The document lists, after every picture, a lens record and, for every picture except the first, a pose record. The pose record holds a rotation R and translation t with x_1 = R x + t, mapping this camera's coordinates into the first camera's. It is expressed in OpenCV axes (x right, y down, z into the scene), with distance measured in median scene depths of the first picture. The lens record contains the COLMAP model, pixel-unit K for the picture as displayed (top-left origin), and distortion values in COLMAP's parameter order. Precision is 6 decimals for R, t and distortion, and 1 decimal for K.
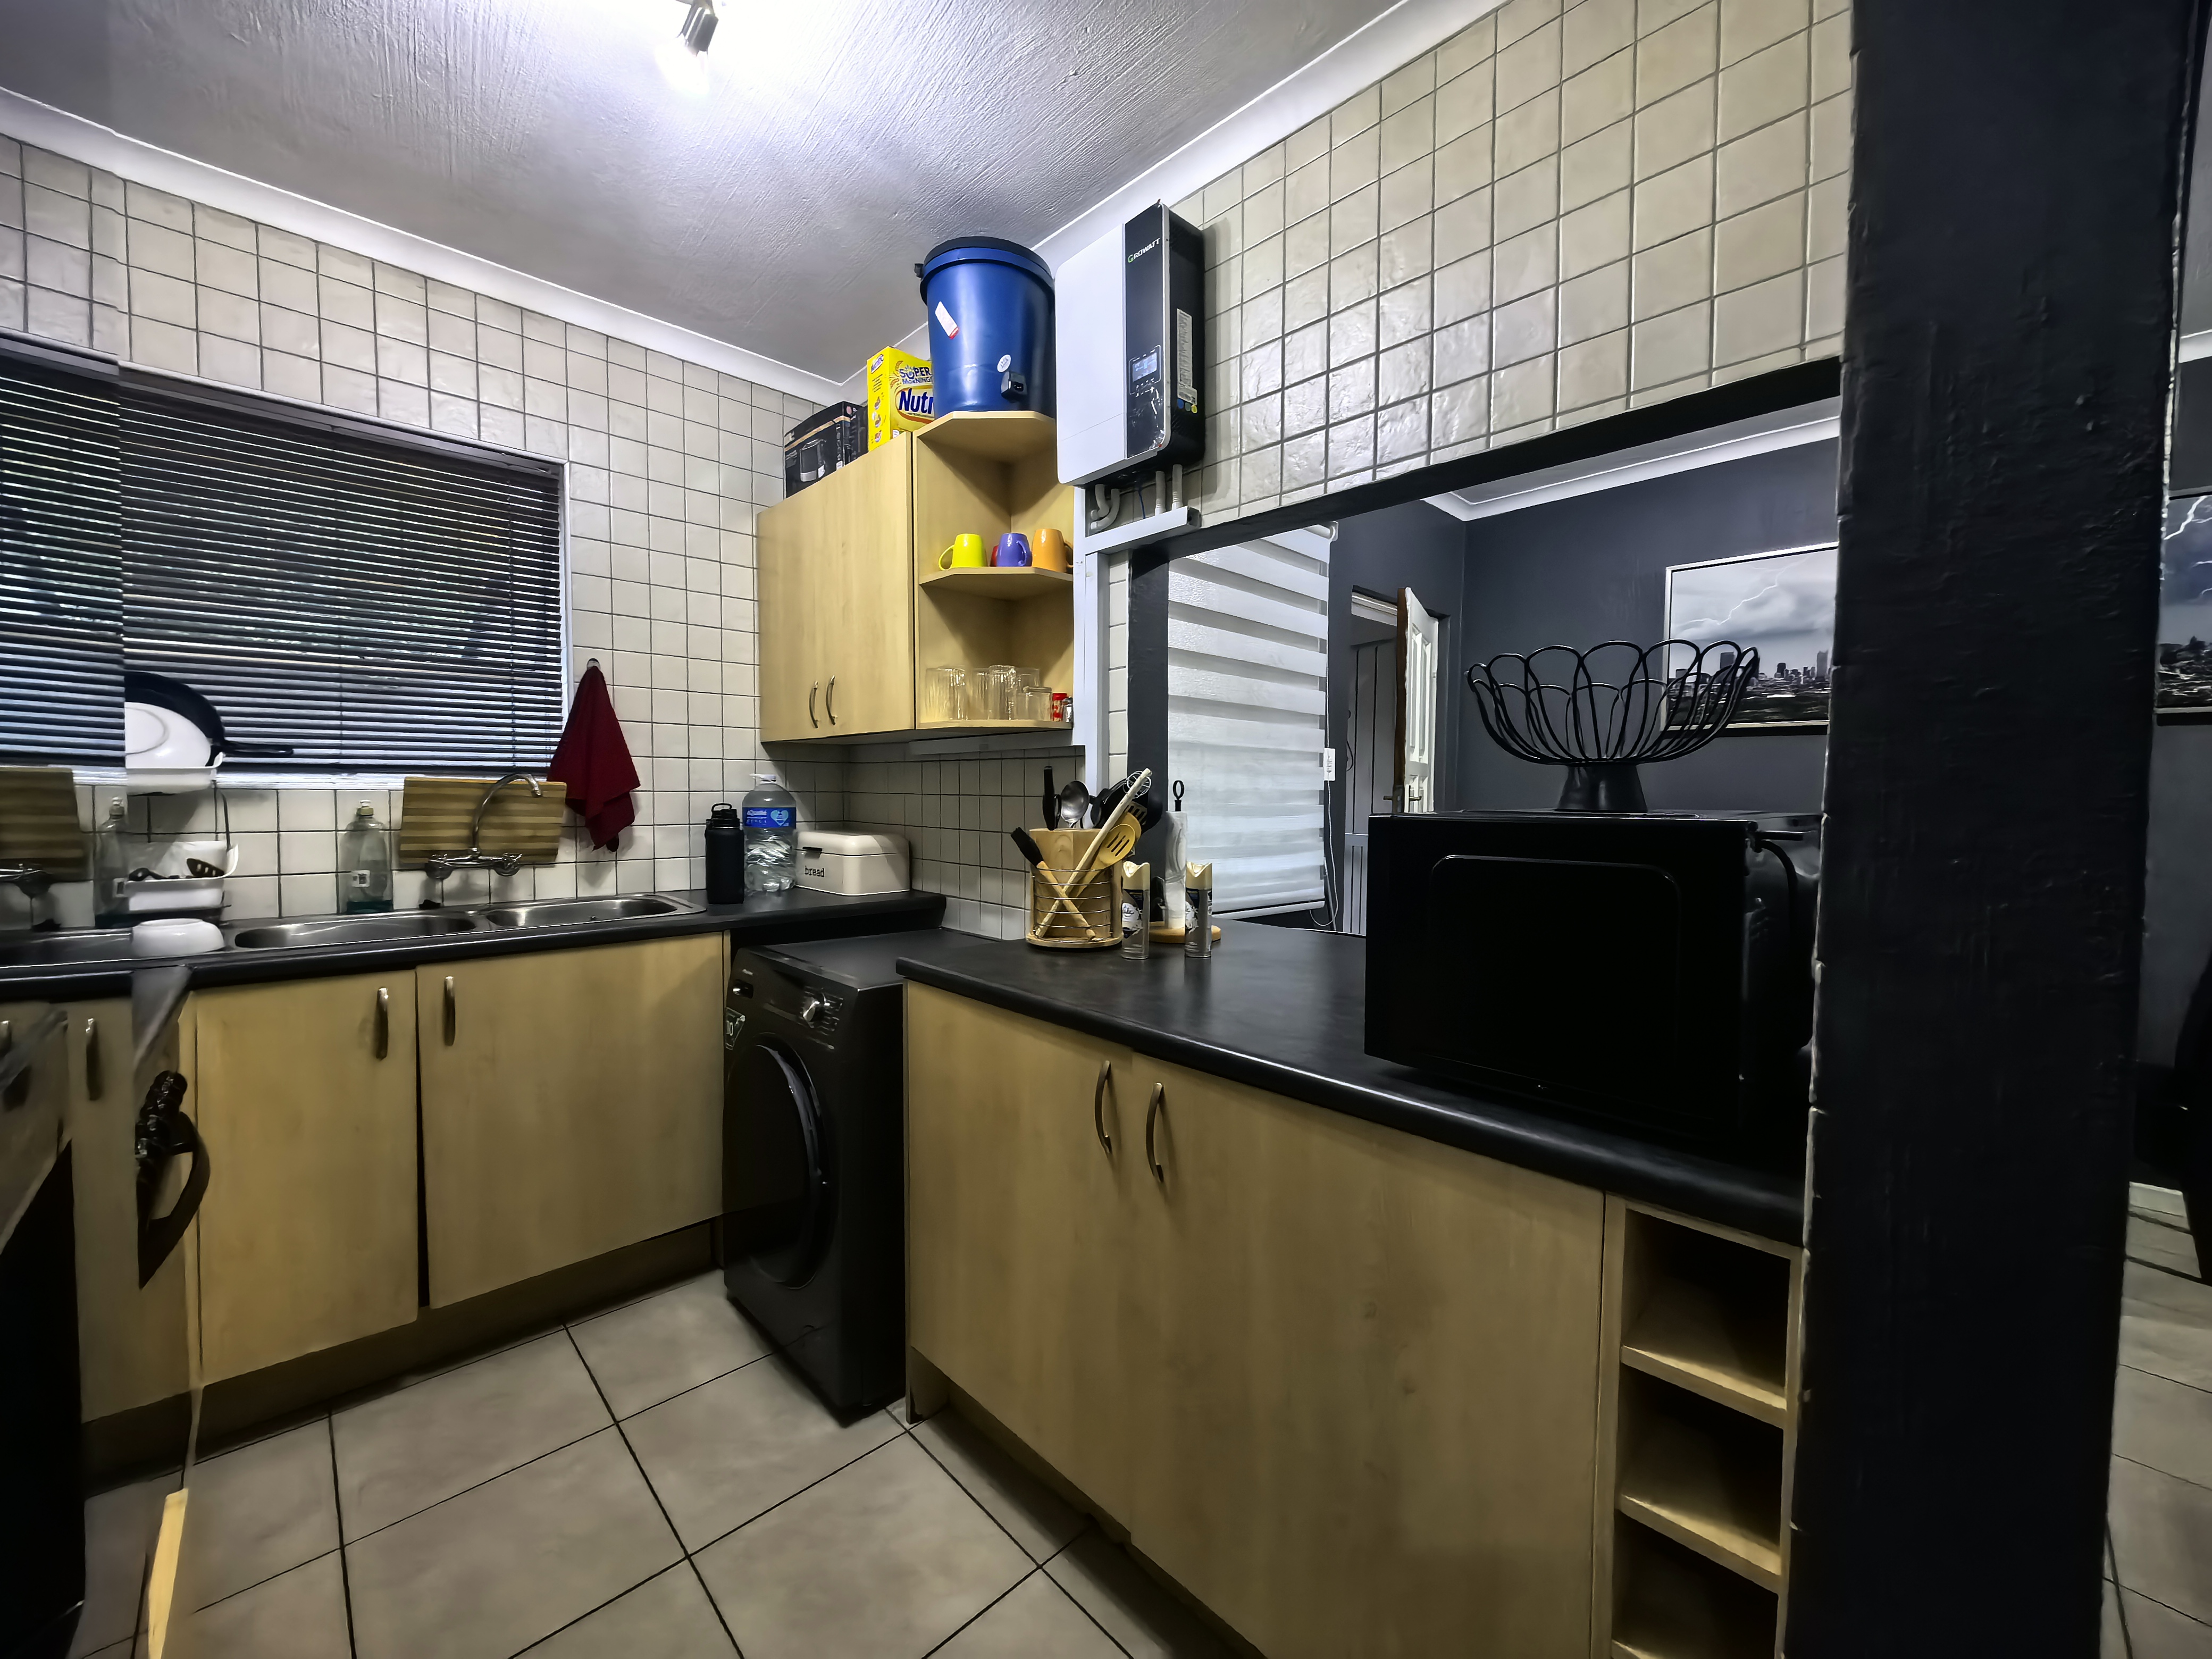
lens RADIAL K [[866.1, 0, 1106.0], [0, 866.1, 829.5], [0, 0, 1]] dist [-0.002256, -0.000147]
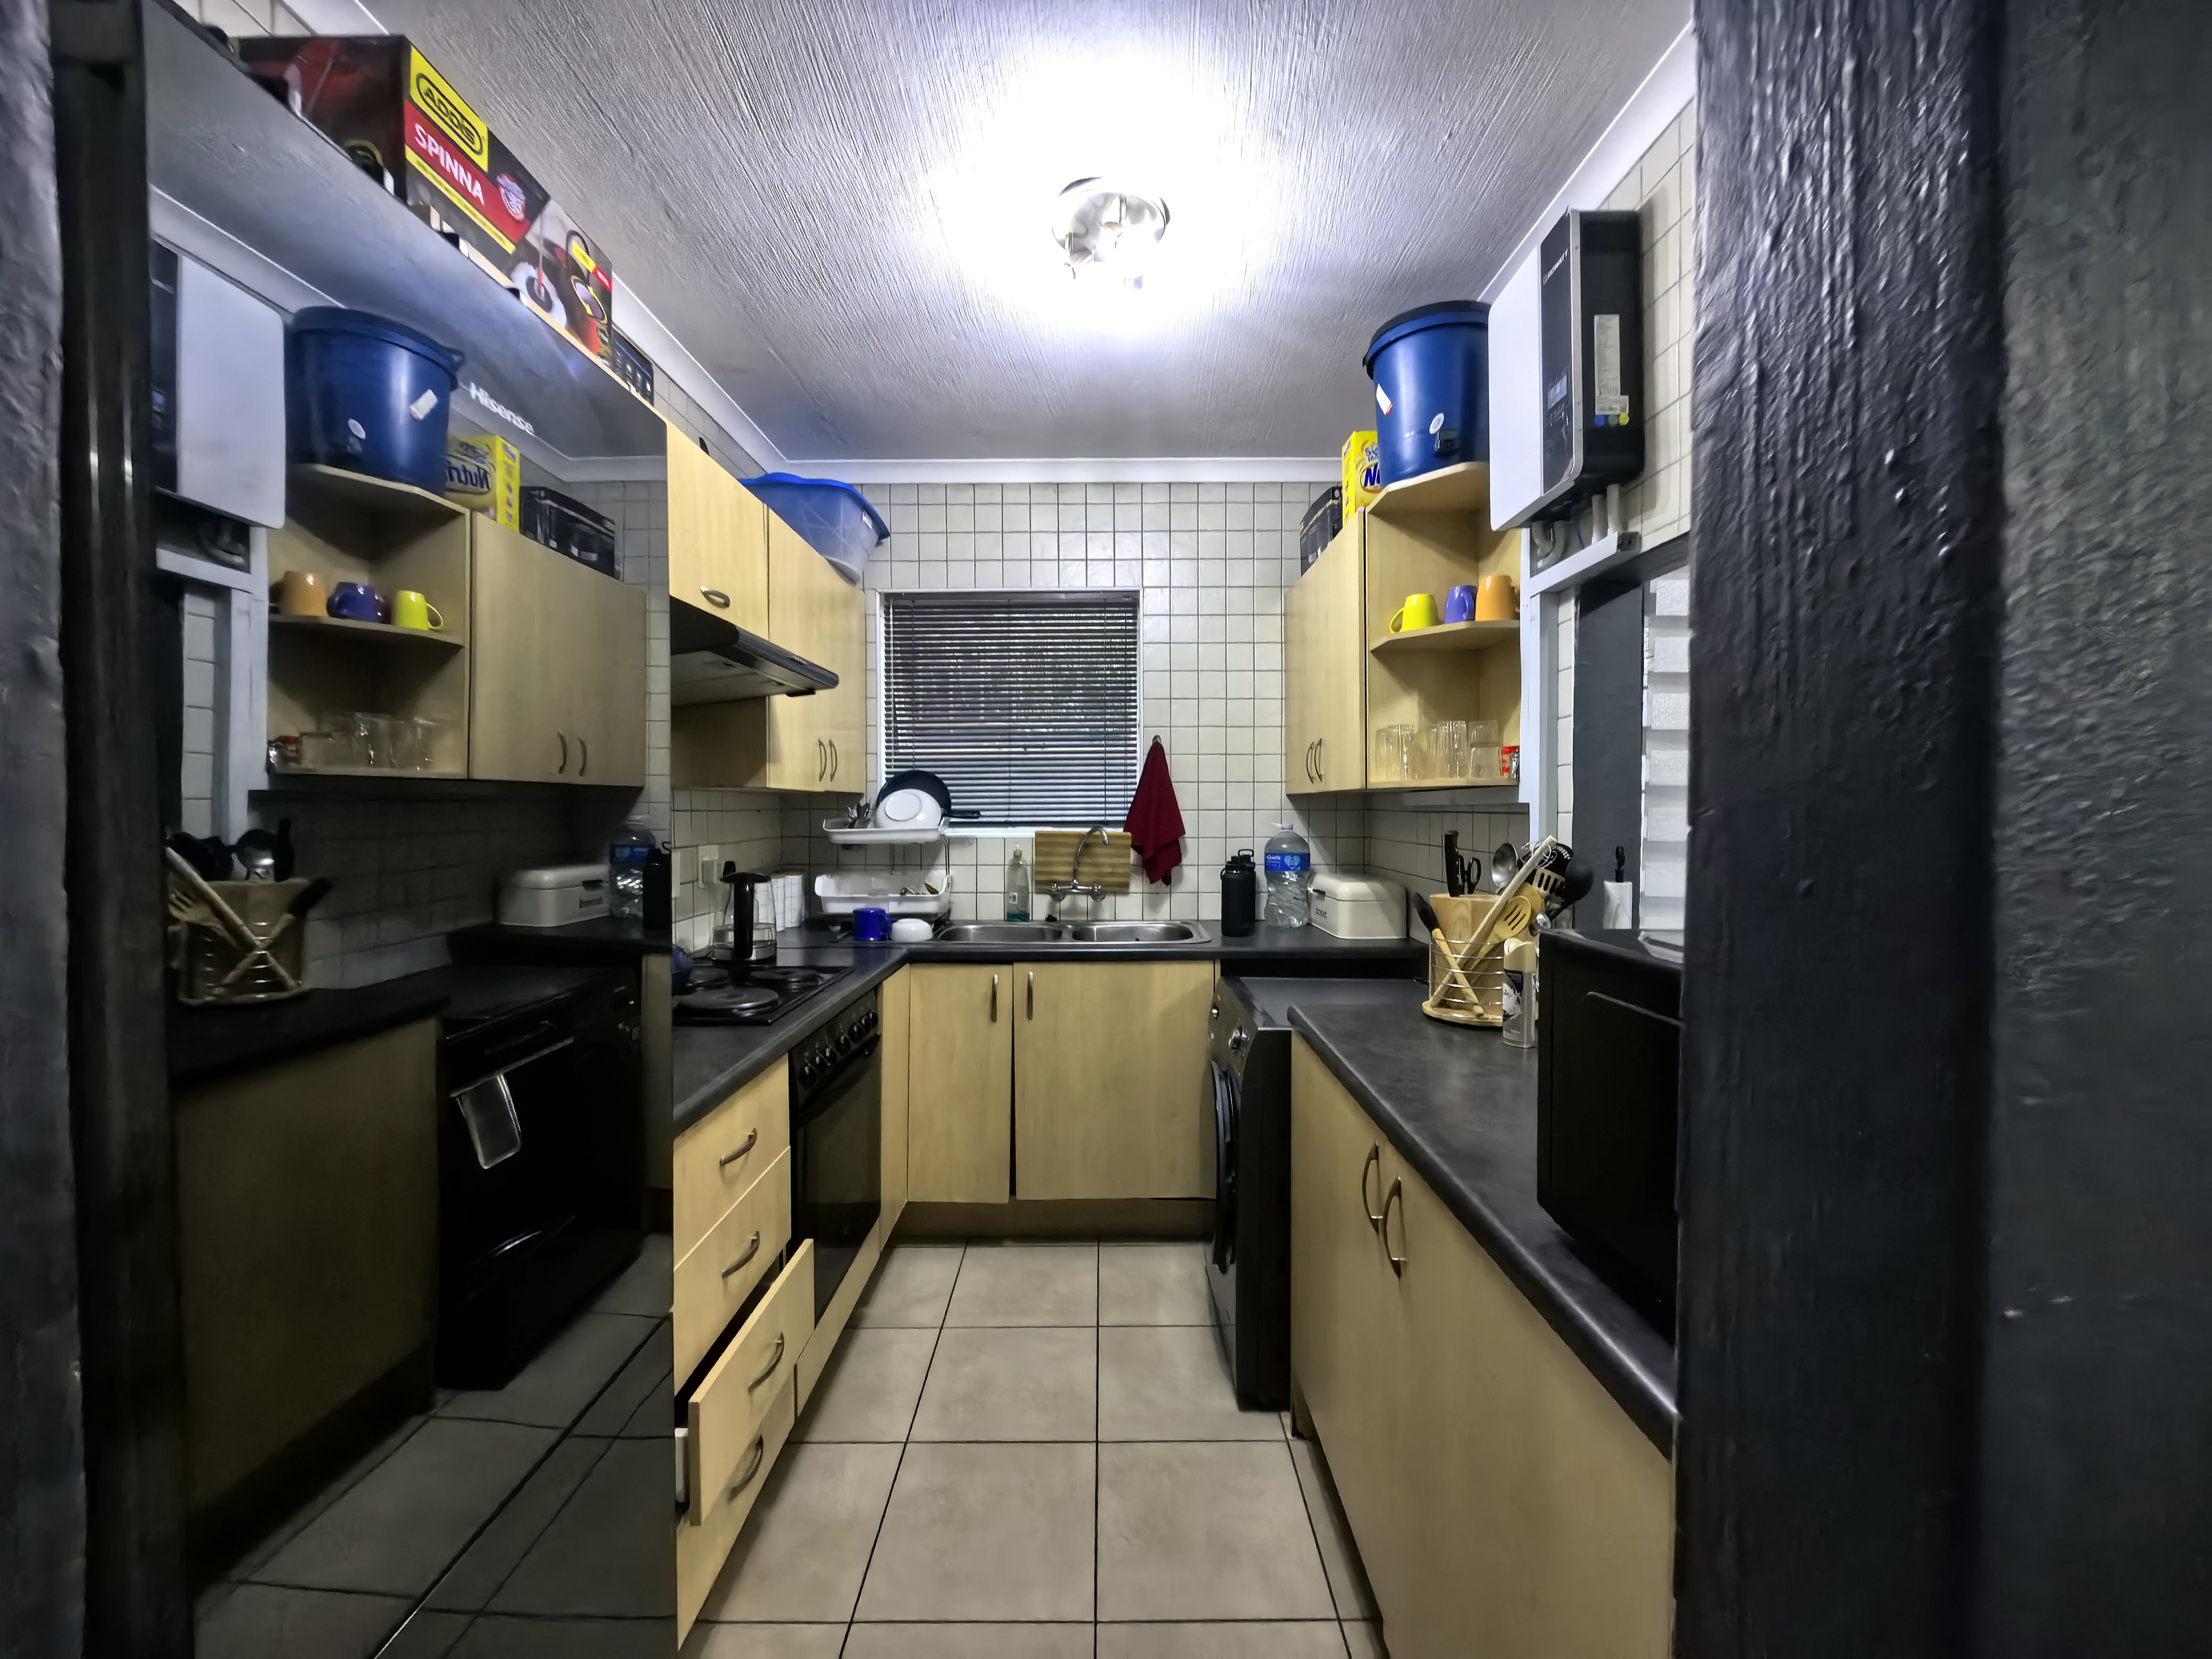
lens RADIAL K [[859.4, 0, 1110.0], [0, 859.4, 828.7], [0, 0, 1]] dist [-0.007389, -0.000022]
pose [[0.724759, 0.008596, -0.688949, 0.276097], [-0.023992, 0.999631, -0.012768, -0.046738], [0.688585, 0.025783, 0.724697, 0.033625]]
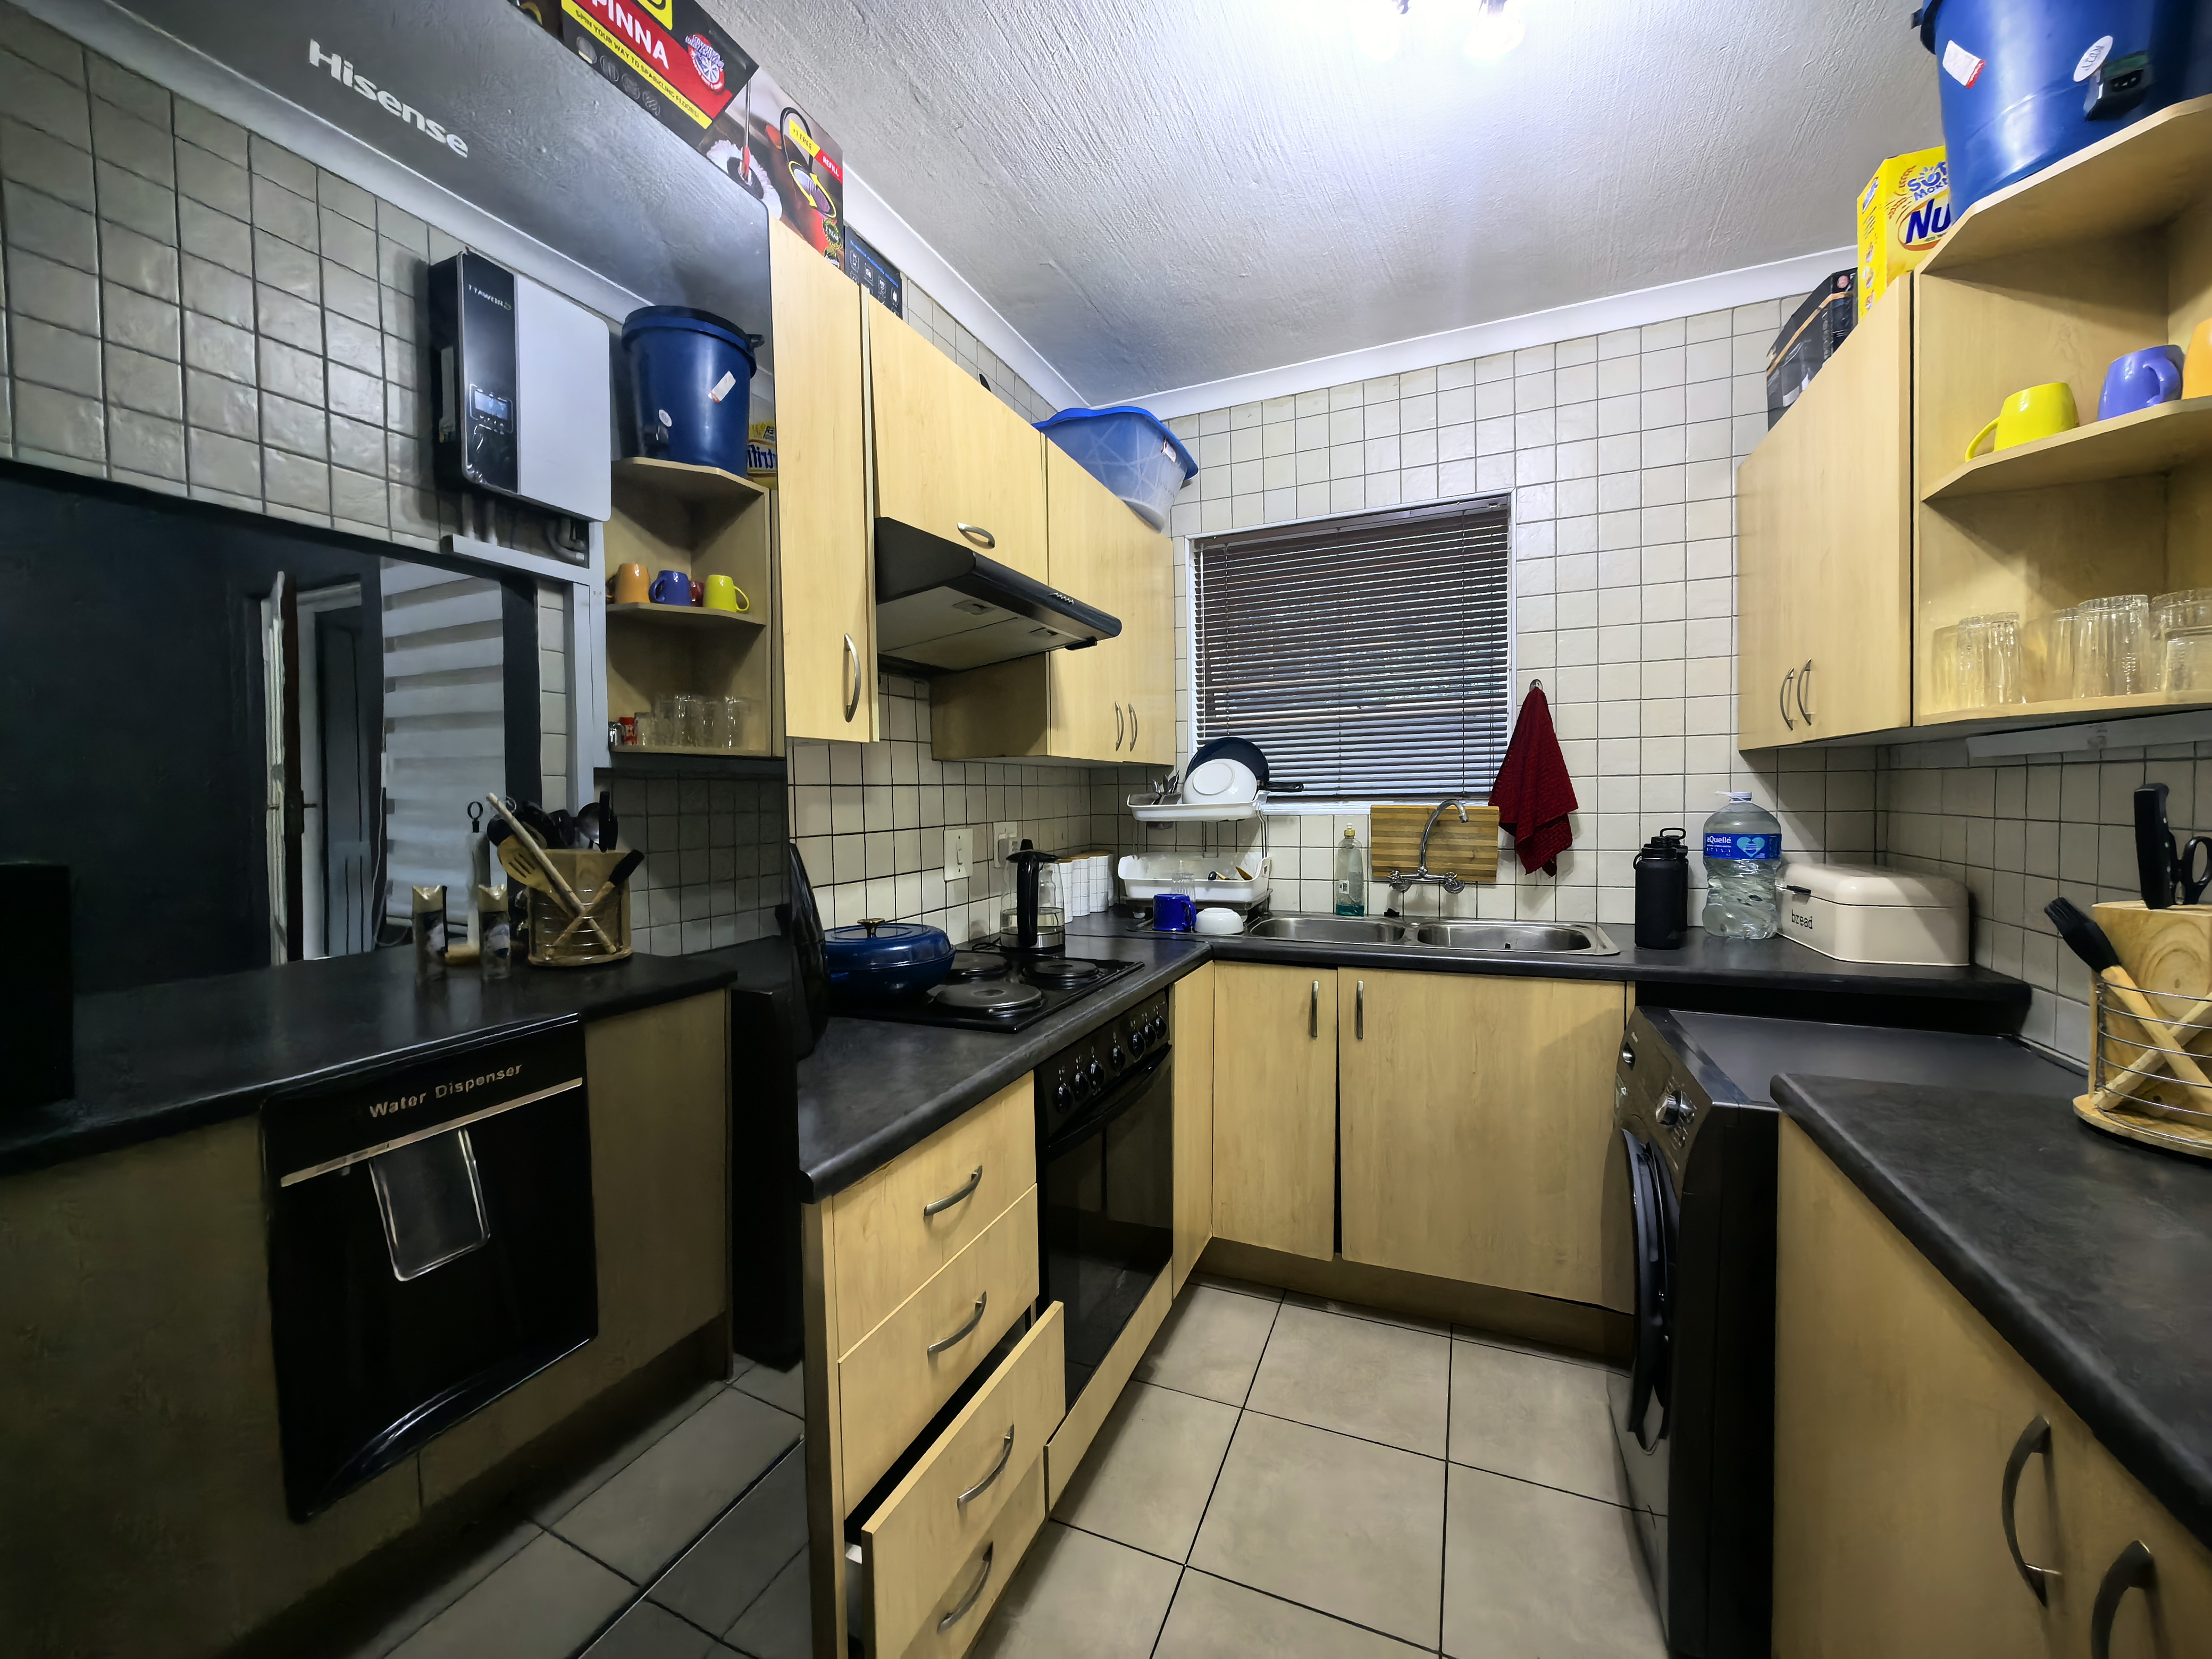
lens RADIAL K [[859.4, 0, 1110.0], [0, 859.4, 828.7], [0, 0, 1]] dist [-0.007389, -0.000022]
pose [[0.395079, 0.020811, -0.918412, 0.133751], [-0.021399, 0.999681, 0.013448, -0.034960], [0.918398, 0.014340, 0.395398, 0.197706]]
